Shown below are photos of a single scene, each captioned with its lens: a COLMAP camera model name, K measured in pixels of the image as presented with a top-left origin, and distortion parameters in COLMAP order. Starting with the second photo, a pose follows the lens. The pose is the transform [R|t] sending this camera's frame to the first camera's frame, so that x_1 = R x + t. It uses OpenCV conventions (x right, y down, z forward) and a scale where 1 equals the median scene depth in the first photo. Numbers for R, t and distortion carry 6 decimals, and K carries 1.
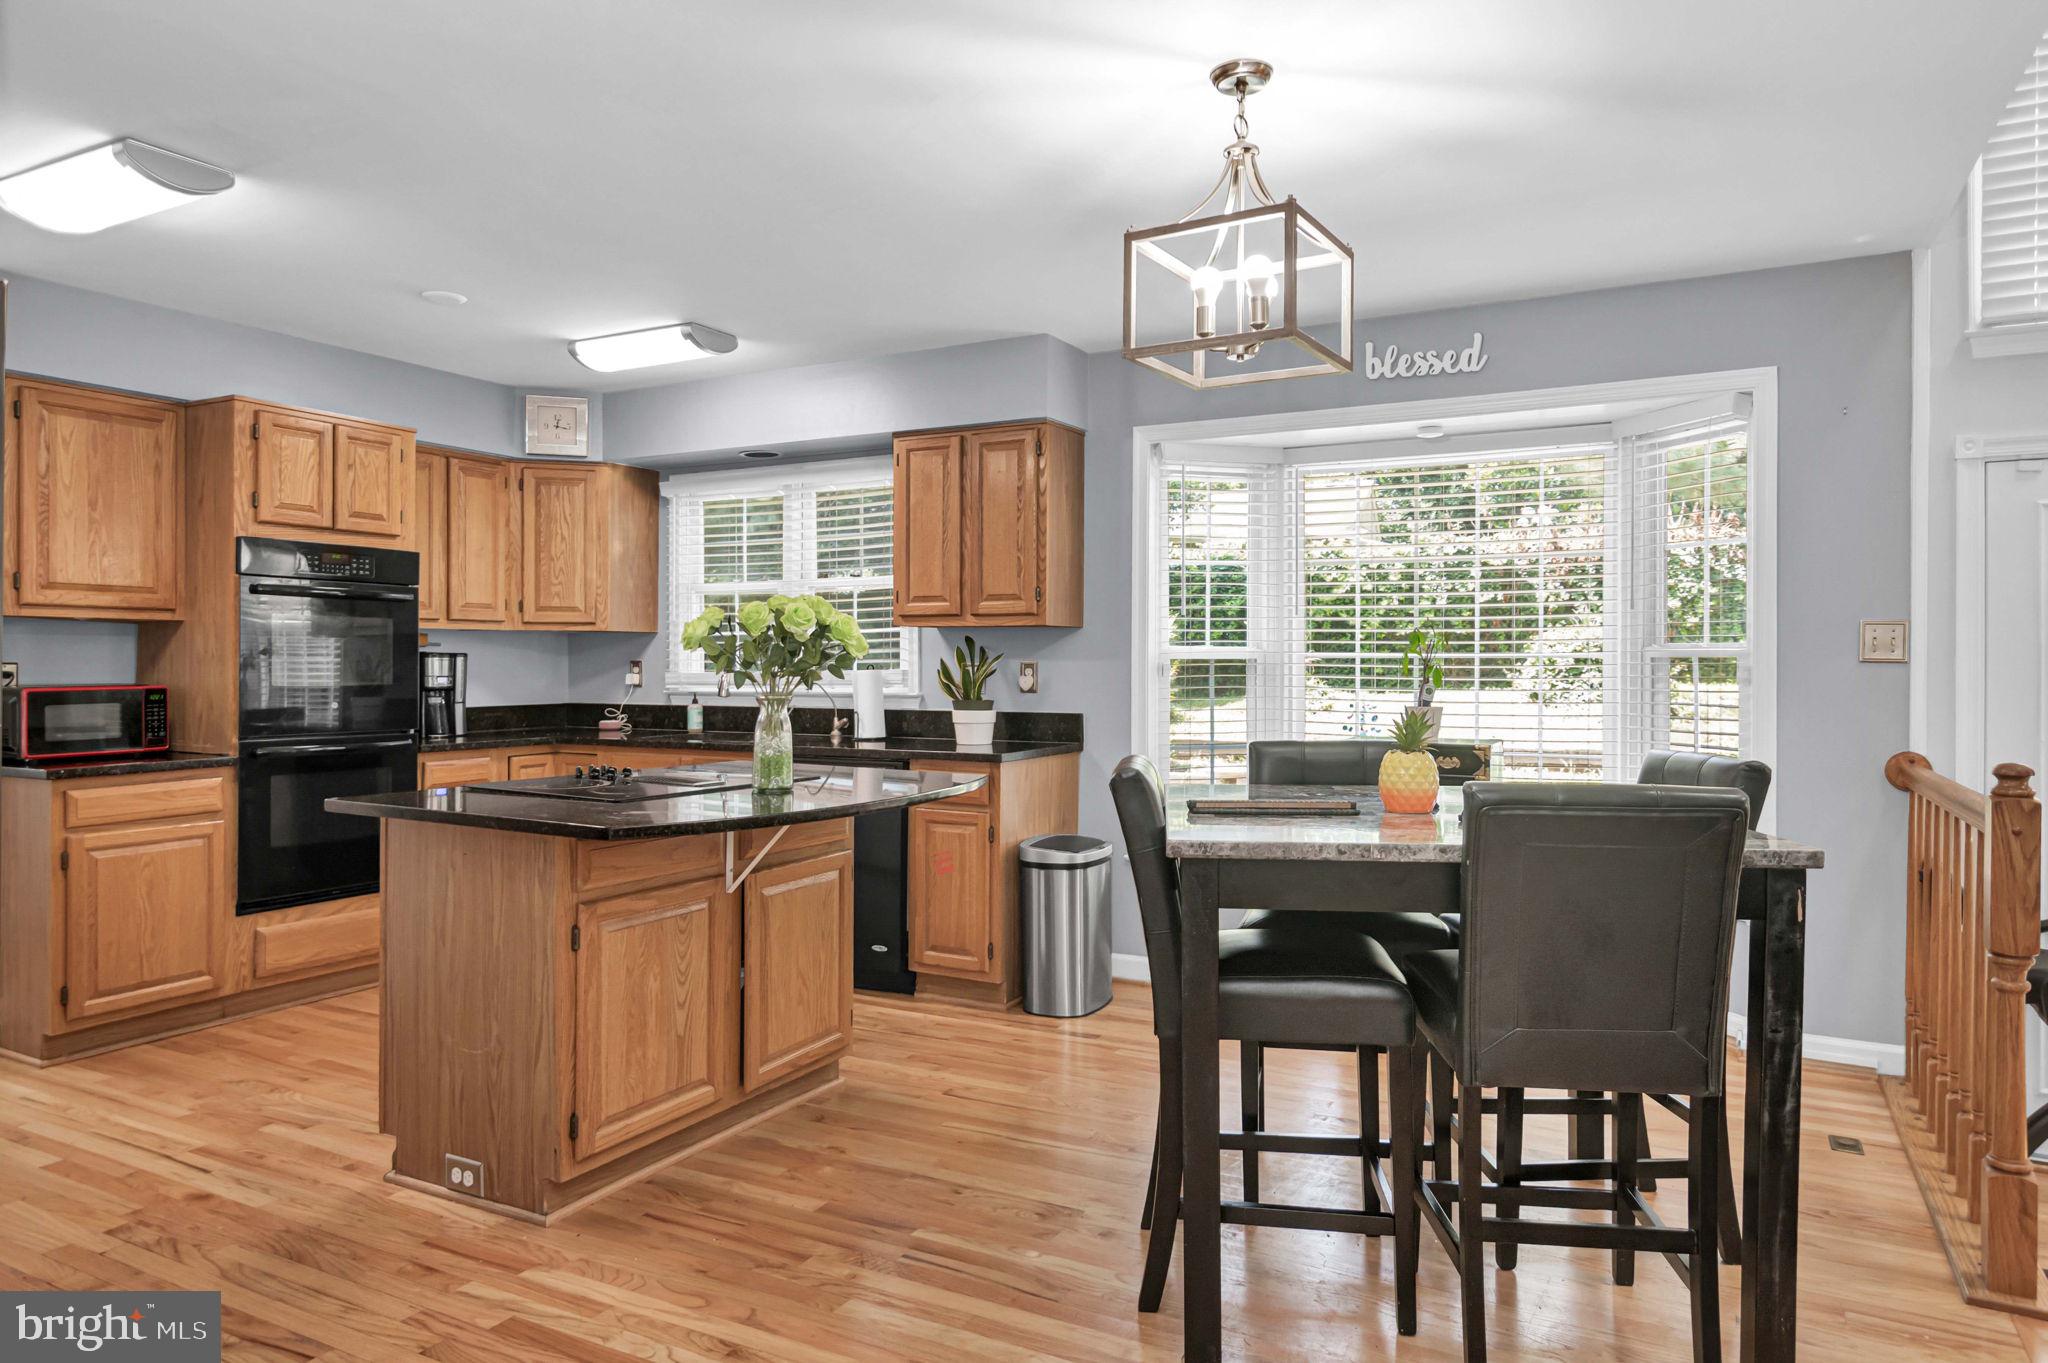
lens RADIAL K [[1271.2, 0, 1028.9], [0, 1271.2, 675.0], [0, 0, 1]] dist [0.003910, 0.003964]
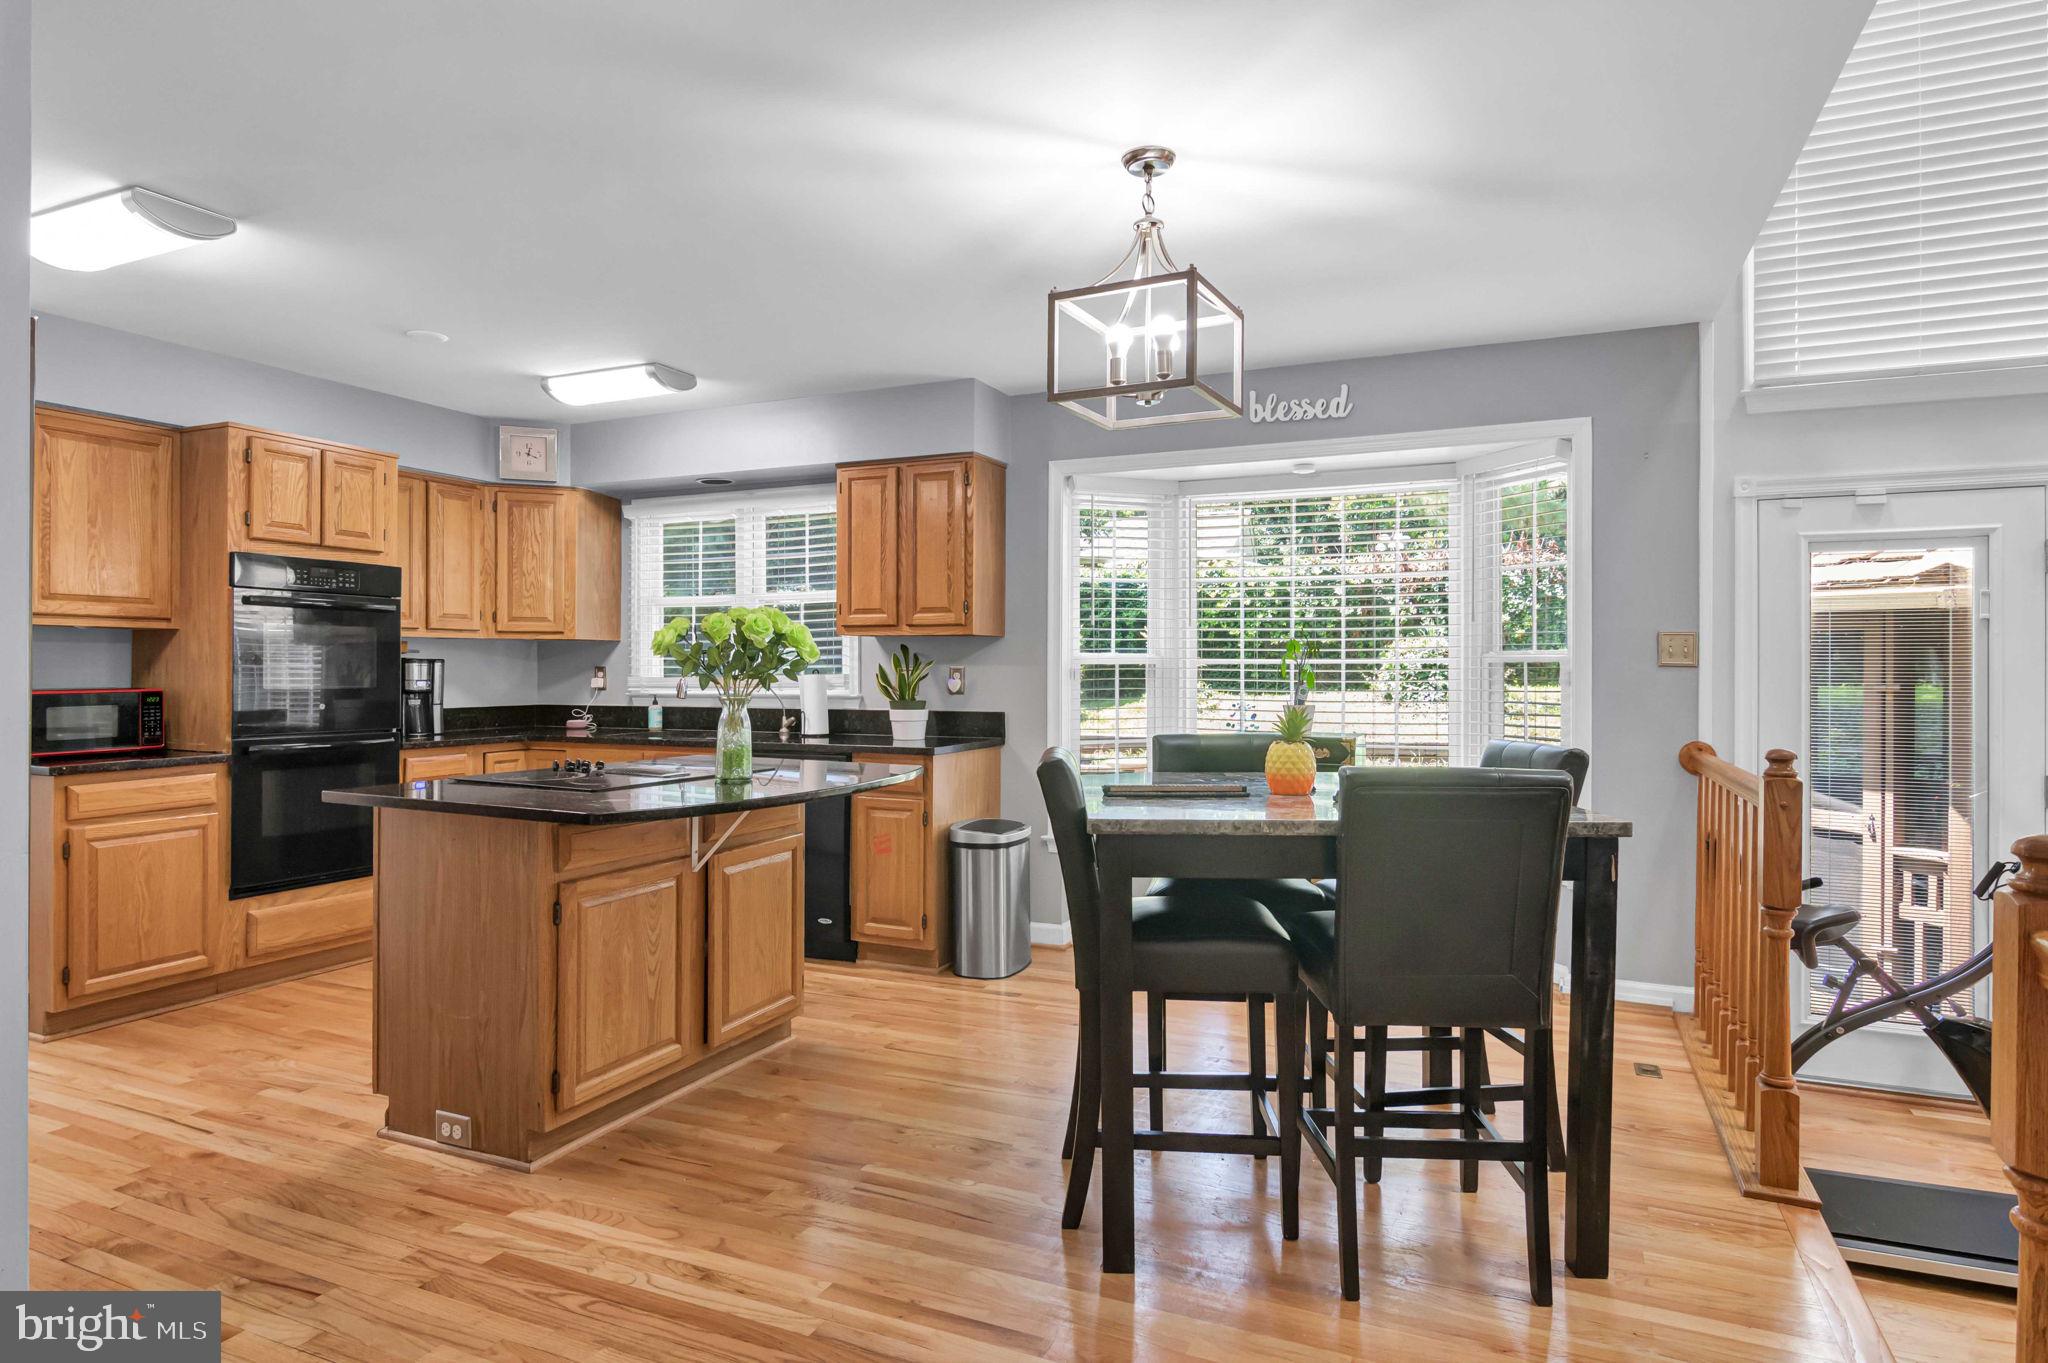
lens RADIAL K [[1127.9, 0, 1025.6], [0, 1127.9, 678.6], [0, 0, 1]] dist [0.000224, 0.001212]
pose [[0.997601, -0.001066, 0.069213, -0.011966], [0.001147, 0.999999, -0.001126, 0.002068], [-0.069212, 0.001203, 0.997601, -0.012594]]
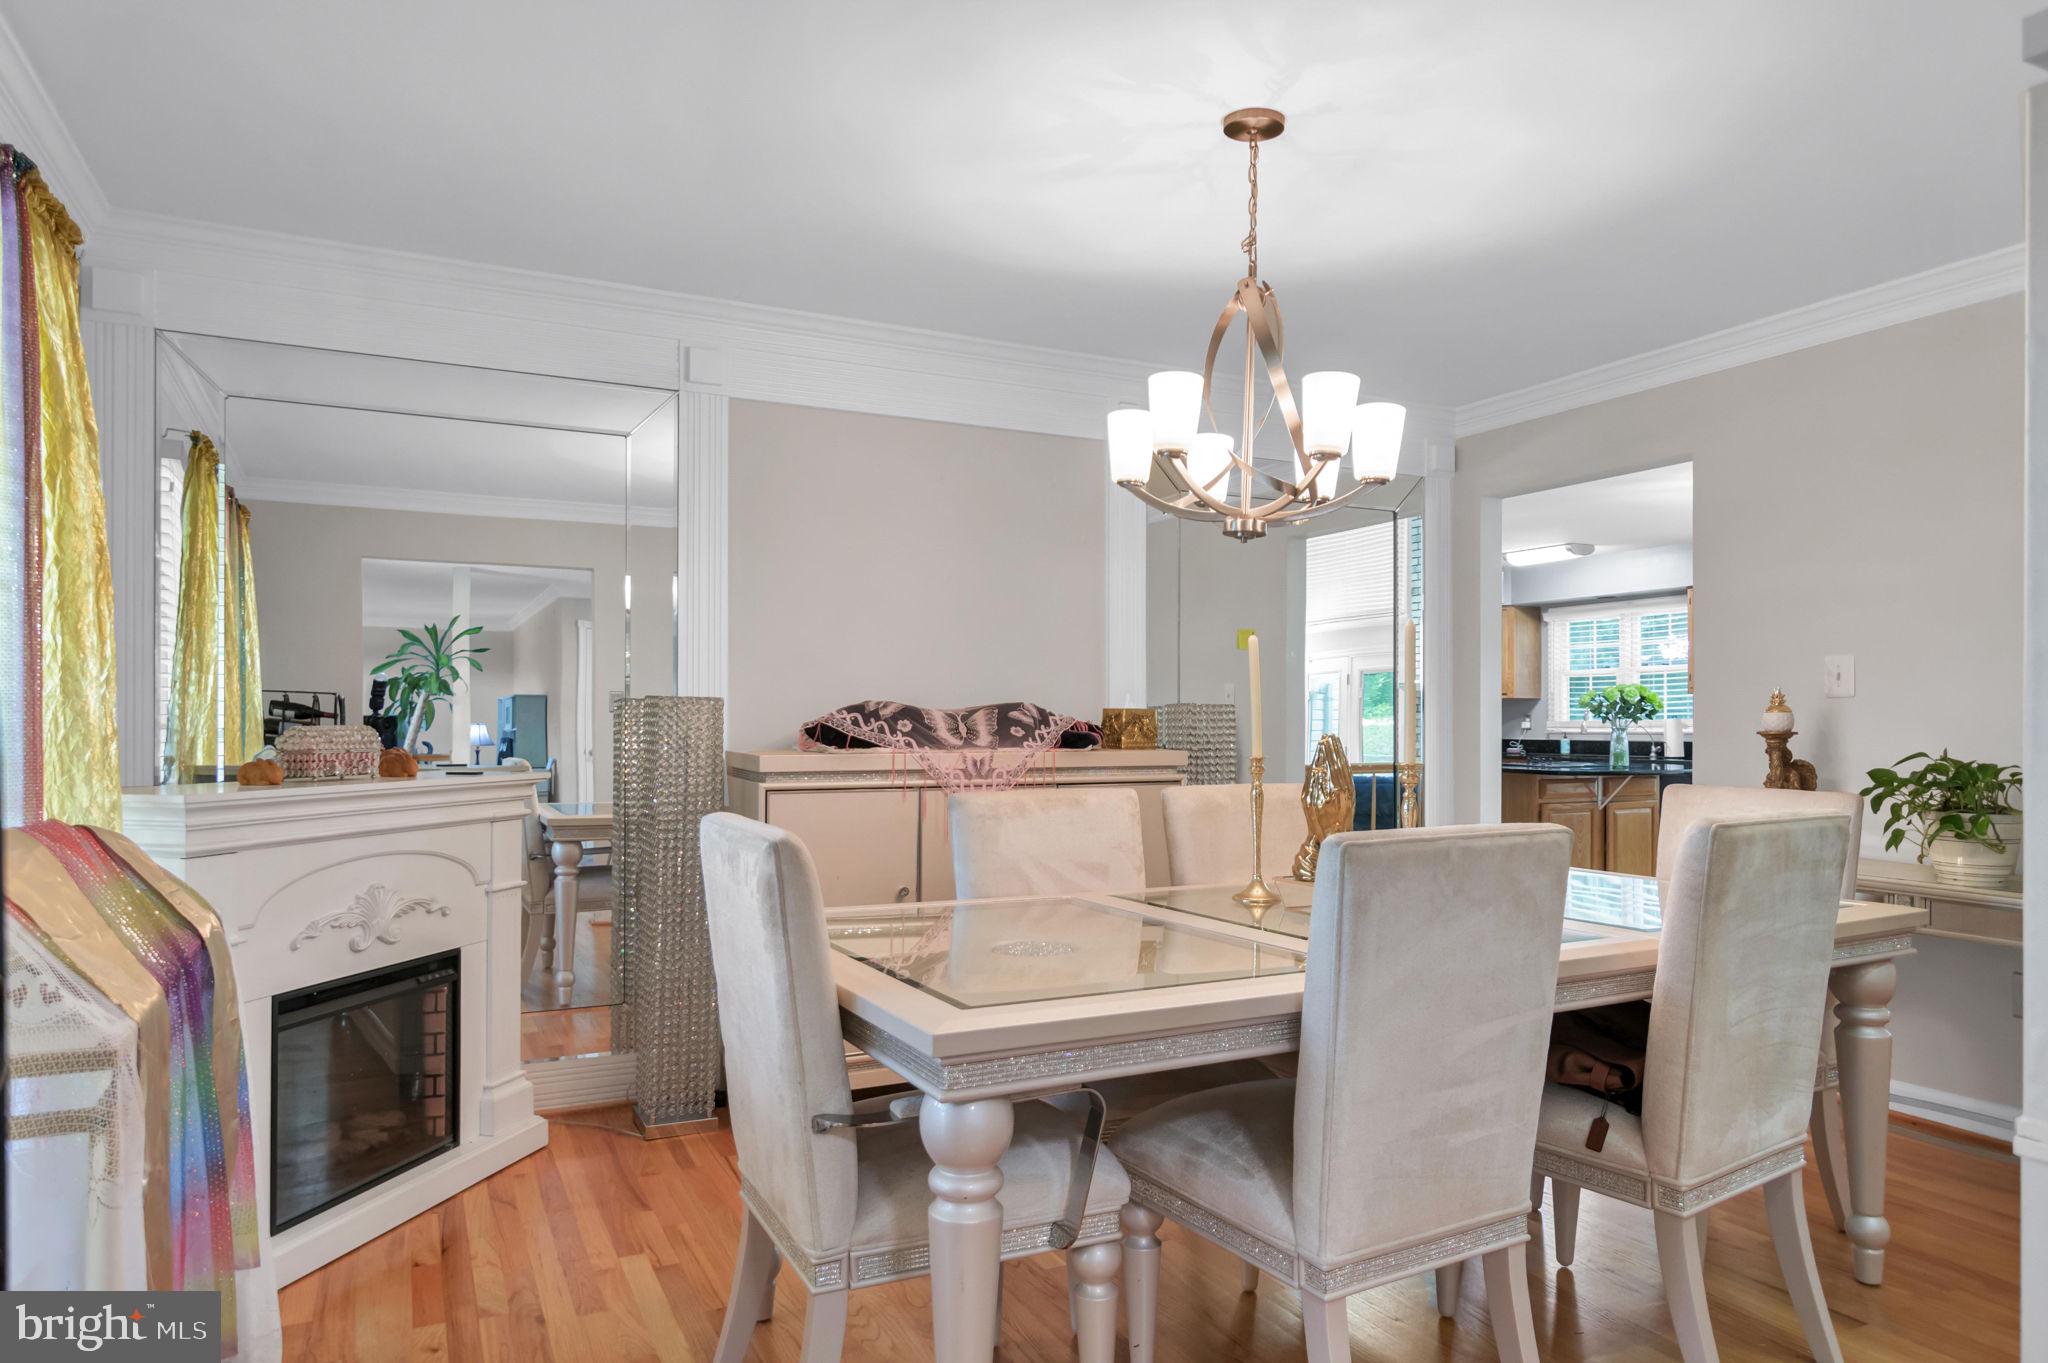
lens RADIAL K [[1271.2, 0, 1022.0], [0, 1271.2, 700.9], [0, 0, 1]] dist [0.003910, 0.003964]
pose [[0.813106, -0.007207, -0.582072, 0.243741], [-0.008412, 0.999673, -0.024129, 0.030927], [0.582055, 0.024516, 0.812779, -1.401447]]
